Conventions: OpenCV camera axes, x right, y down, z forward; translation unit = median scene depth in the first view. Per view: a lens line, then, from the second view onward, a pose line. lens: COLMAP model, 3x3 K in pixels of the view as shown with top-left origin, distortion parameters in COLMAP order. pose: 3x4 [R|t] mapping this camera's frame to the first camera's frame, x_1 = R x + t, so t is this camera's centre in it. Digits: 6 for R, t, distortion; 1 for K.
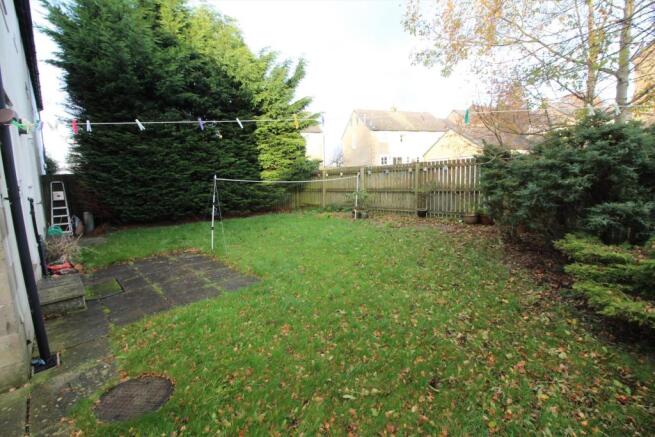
lens RADIAL K [[303.7, 0, 328.1], [0, 303.7, 217.9], [0, 0, 1]] dist [-0.012077, -0.005376]
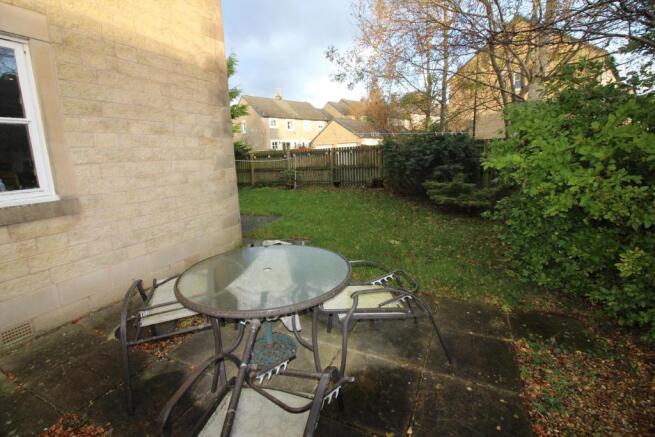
lens RADIAL K [[303.7, 0, 326.8], [0, 303.7, 218.6], [0, 0, 1]] dist [-0.012077, -0.005376]
pose [[0.919516, -0.076447, 0.385547, -0.281955], [0.056548, 0.996429, 0.062707, 0.053025], [-0.388964, -0.035858, 0.920555, -0.294066]]
